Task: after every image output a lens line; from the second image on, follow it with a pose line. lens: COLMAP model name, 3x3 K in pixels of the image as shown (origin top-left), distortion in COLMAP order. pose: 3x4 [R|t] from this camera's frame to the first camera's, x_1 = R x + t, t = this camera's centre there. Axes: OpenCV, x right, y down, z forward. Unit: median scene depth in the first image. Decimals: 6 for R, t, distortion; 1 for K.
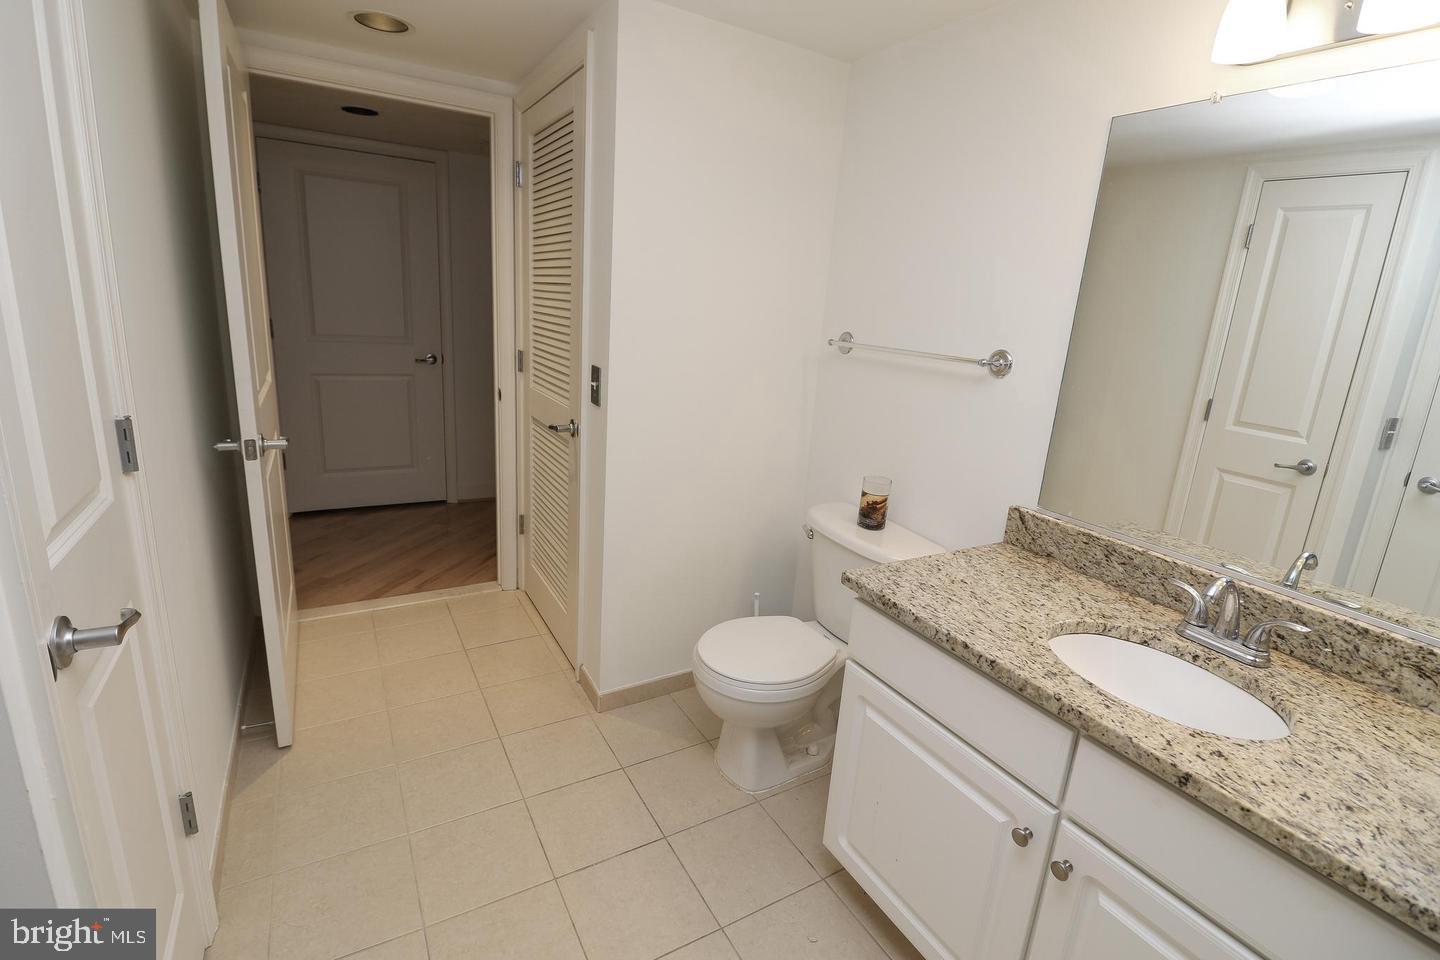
lens RADIAL K [[665.7, 0, 722.5], [0, 665.7, 467.5], [0, 0, 1]] dist [-0.001254, -0.010547]
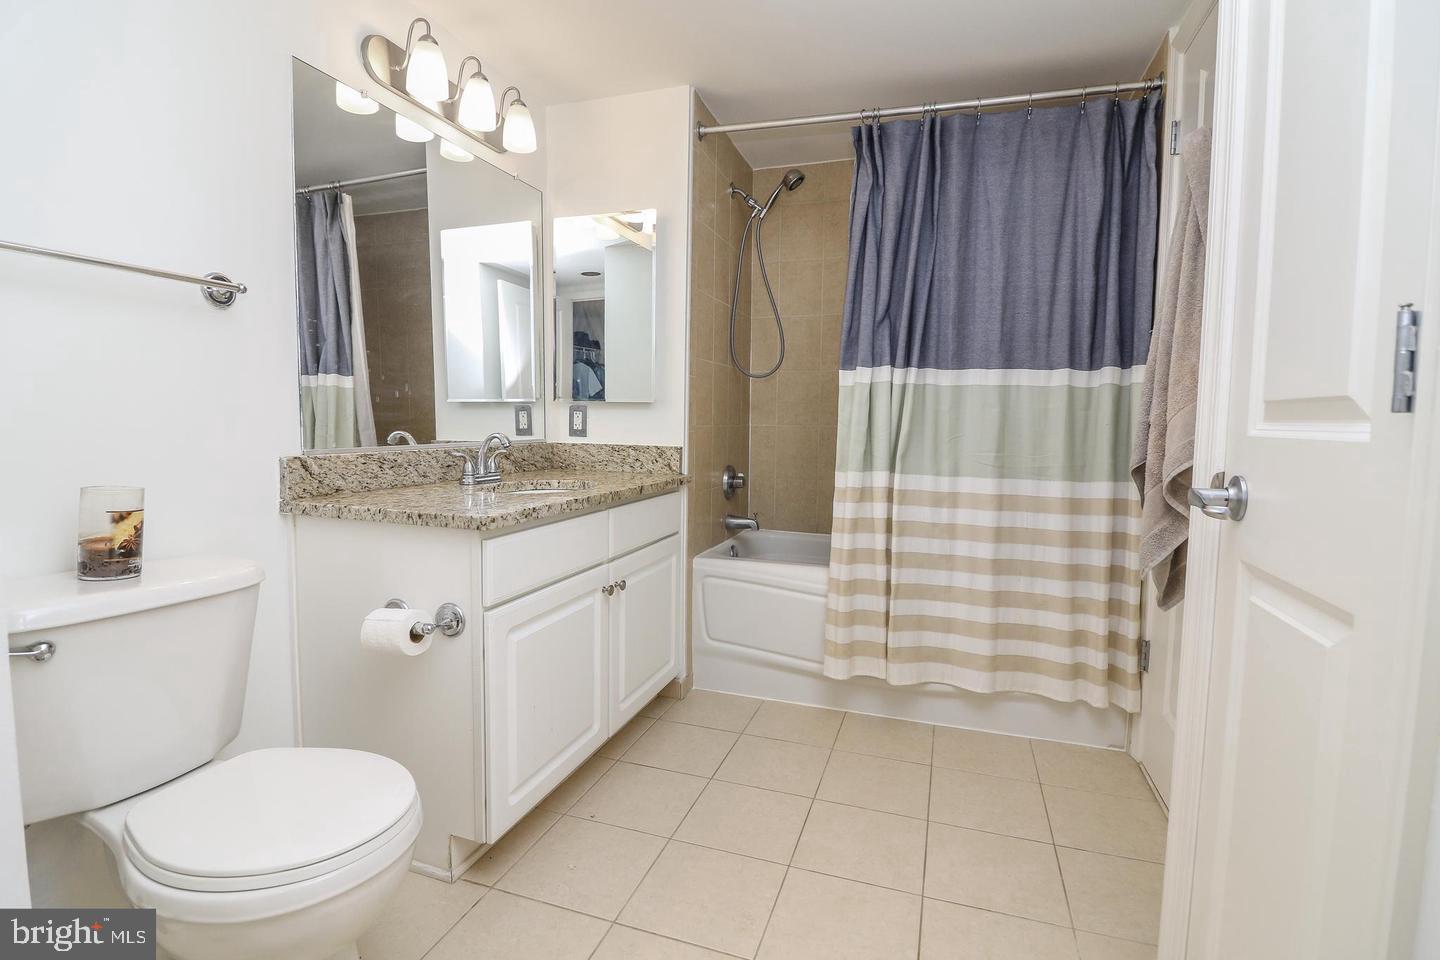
lens RADIAL K [[665.7, 0, 722.5], [0, 665.7, 467.5], [0, 0, 1]] dist [-0.001254, -0.010547]
pose [[-0.649348, -0.136706, 0.748103, -0.663730], [0.127498, 0.950218, 0.284307, -0.117289], [-0.749728, 0.279996, -0.599592, 1.223638]]
